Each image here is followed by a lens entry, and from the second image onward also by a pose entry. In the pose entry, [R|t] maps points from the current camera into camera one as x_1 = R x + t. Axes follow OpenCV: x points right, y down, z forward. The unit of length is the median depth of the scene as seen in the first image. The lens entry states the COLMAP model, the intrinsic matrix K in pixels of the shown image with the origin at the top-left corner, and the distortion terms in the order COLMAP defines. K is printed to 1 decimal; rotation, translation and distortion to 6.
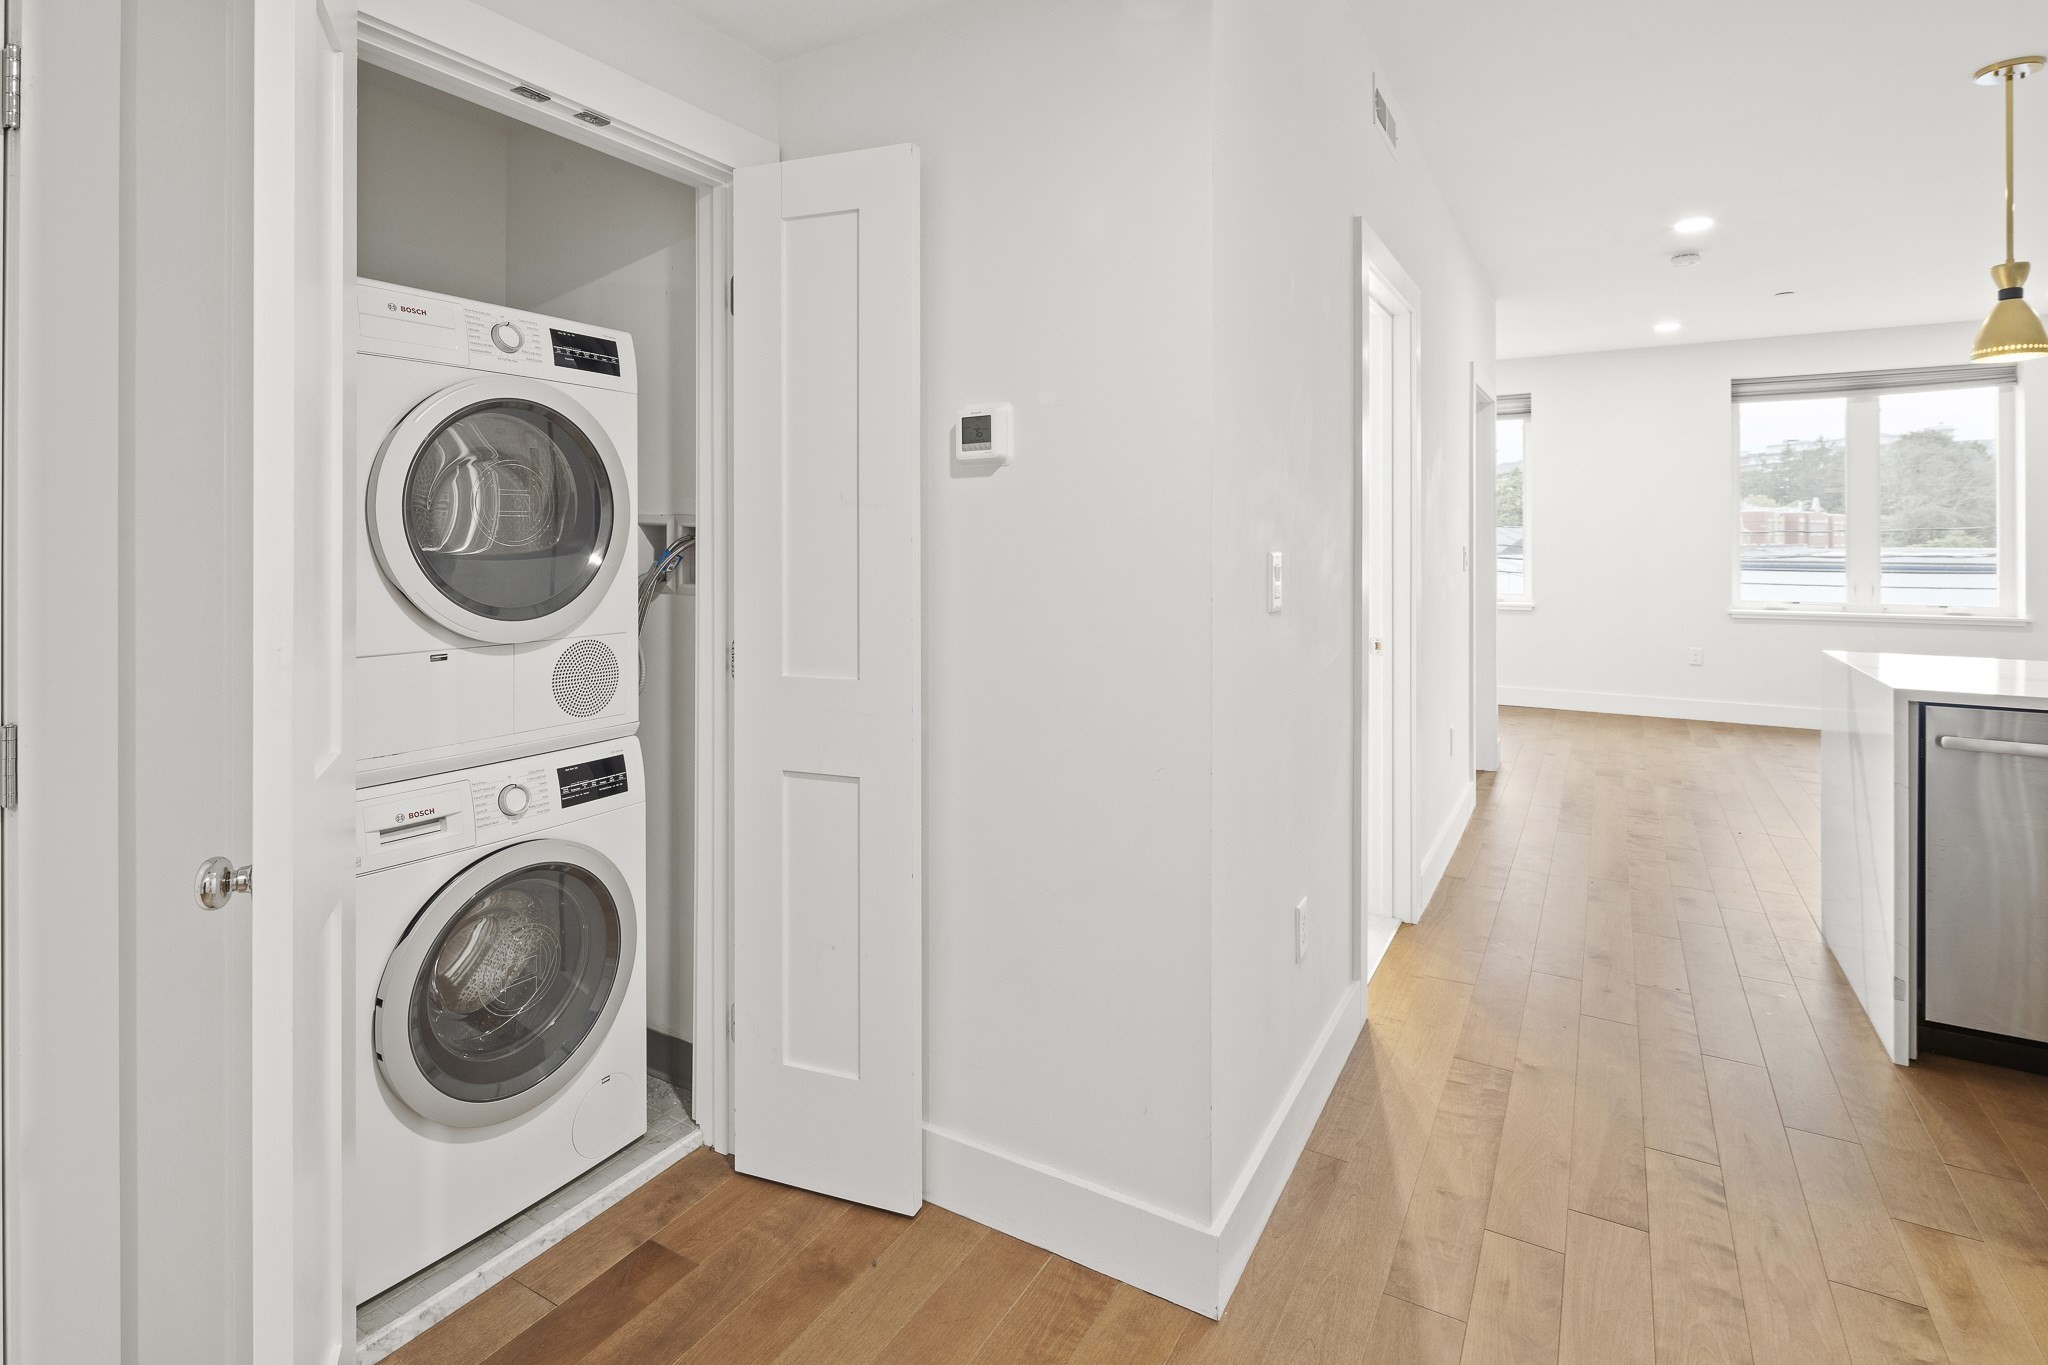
lens RADIAL K [[1010.2, 0, 1005.6], [0, 1010.2, 535.0], [0, 0, 1]] dist [0.000077, -0.001603]
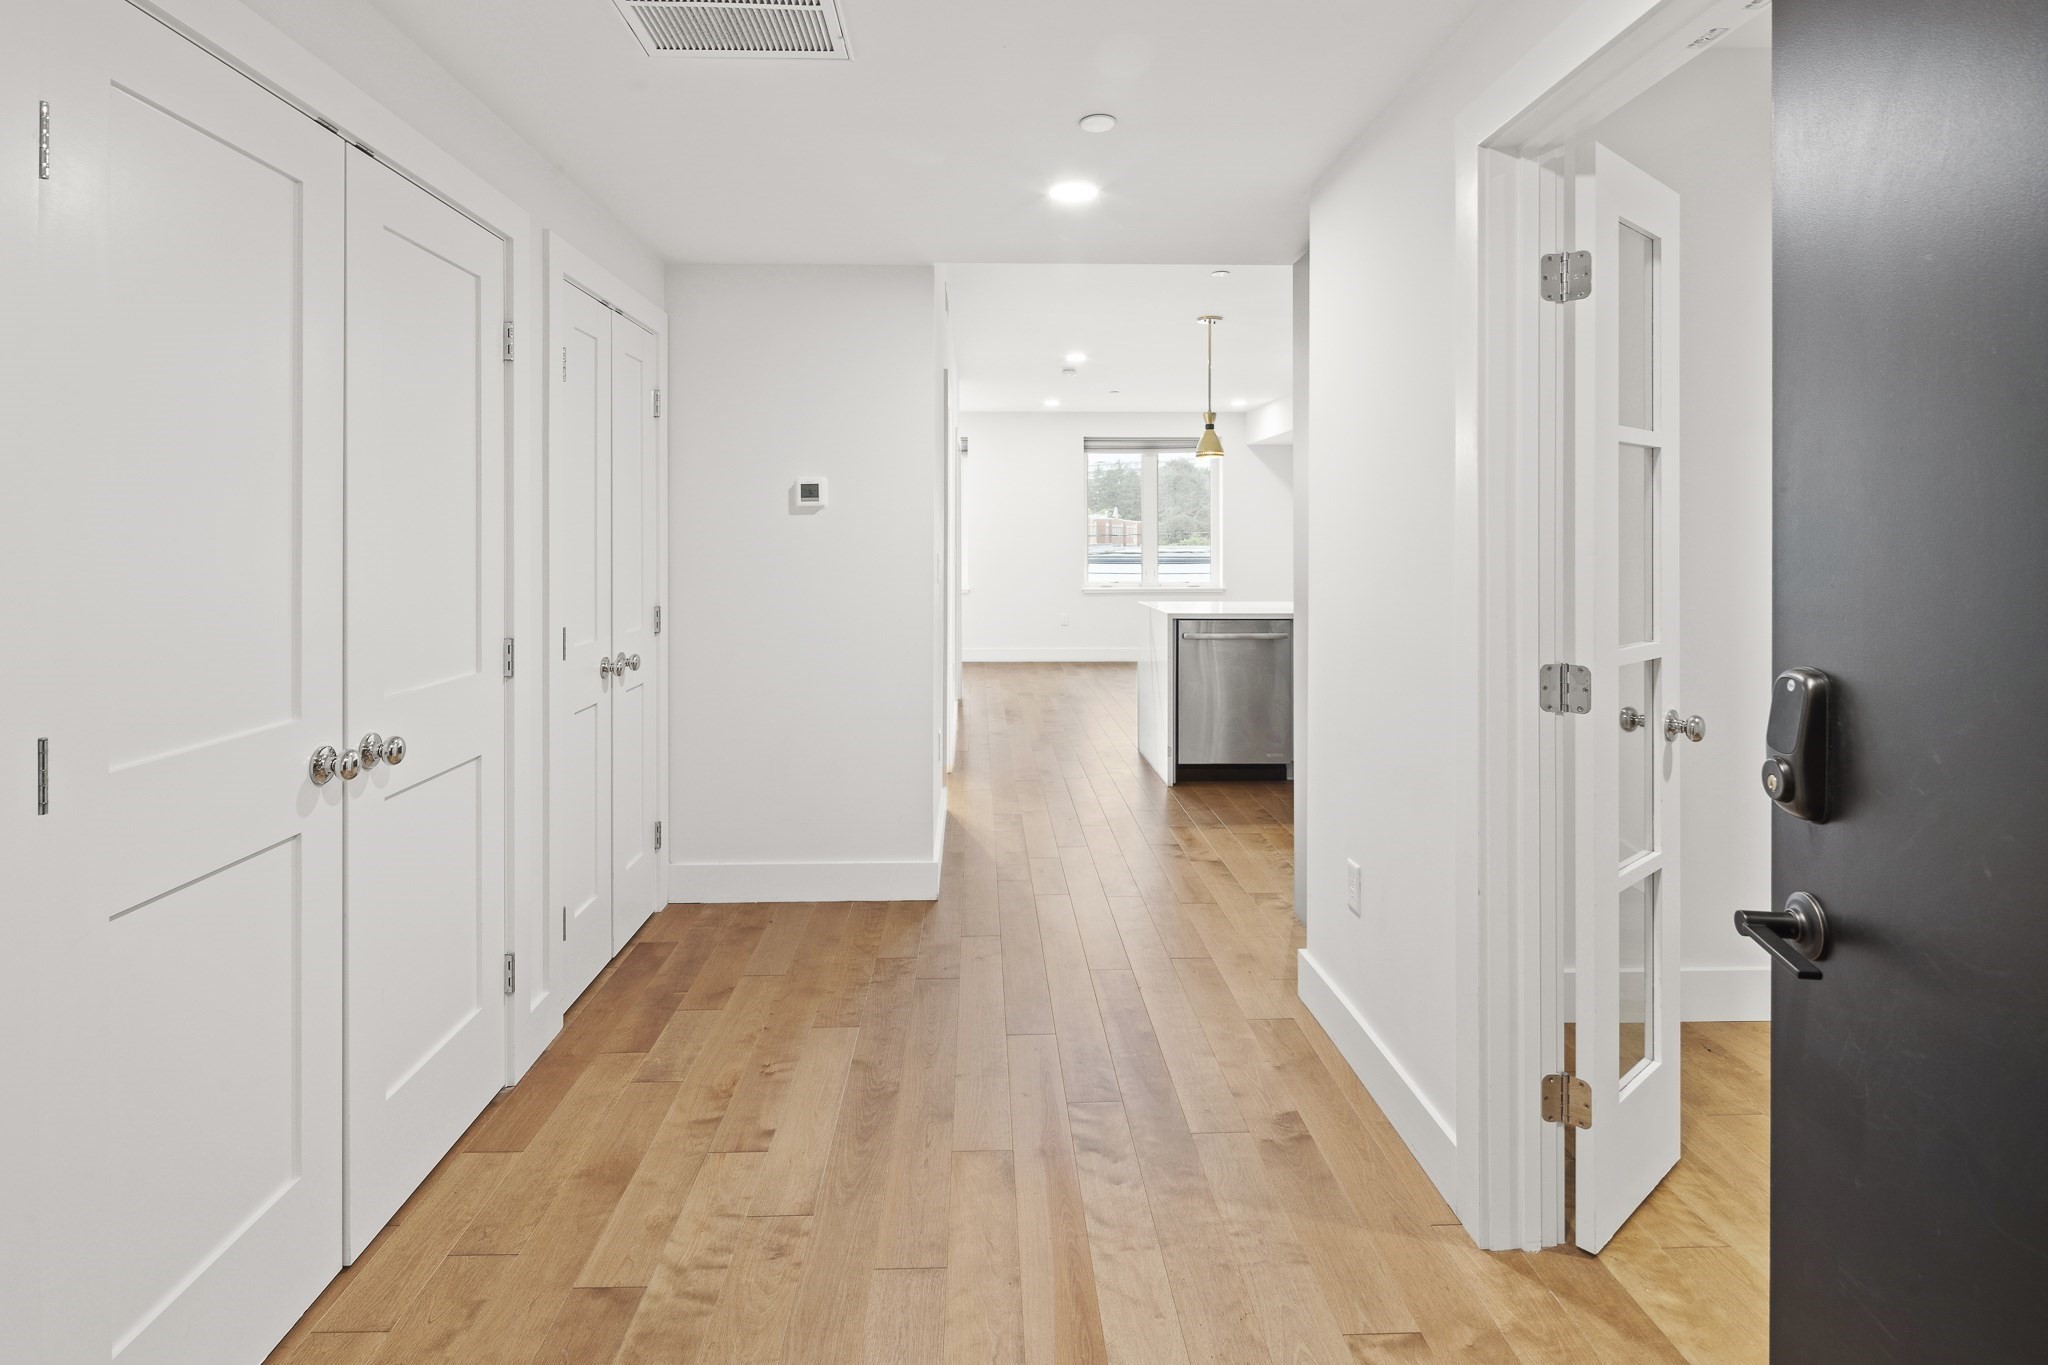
lens RADIAL K [[1010.2, 0, 1005.6], [0, 1010.2, 535.0], [0, 0, 1]] dist [0.000077, -0.001603]
pose [[0.842629, 0.001730, 0.538491, -0.225810], [-0.001562, 0.999998, -0.000769, -0.005259], [-0.538492, -0.000193, 0.842631, -0.248683]]
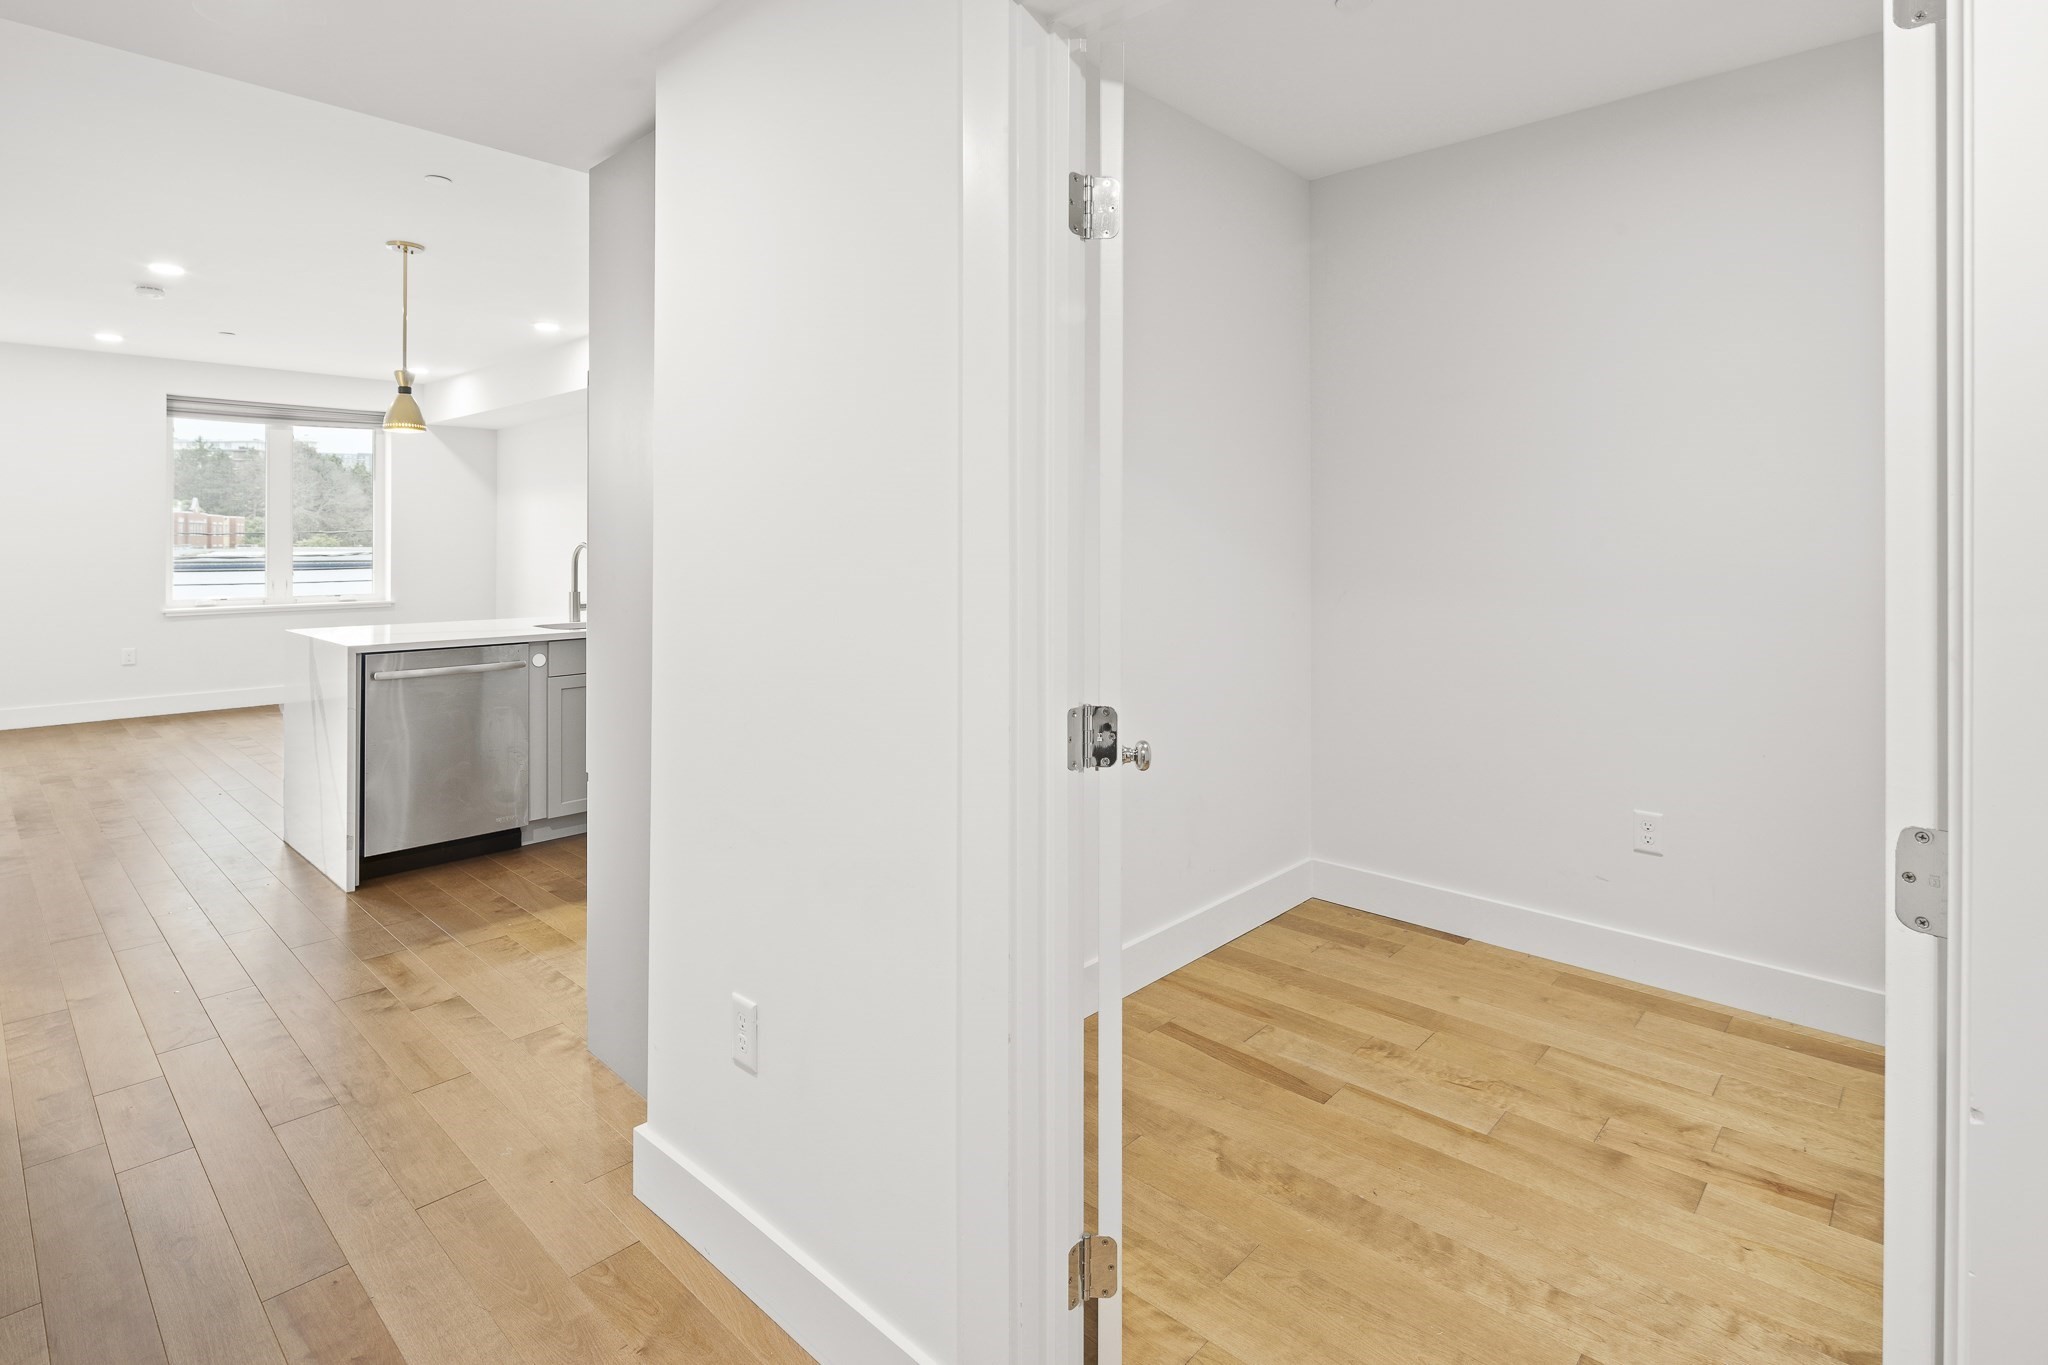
lens RADIAL K [[1017.9, 0, 1007.8], [0, 1017.9, 532.5], [0, 0, 1]] dist [0.000990, -0.001317]
pose [[0.216638, 0.006663, 0.976229, -0.157500], [-0.004453, 0.999973, -0.005837, -0.005814], [-0.976242, -0.003082, 0.216662, -0.118211]]
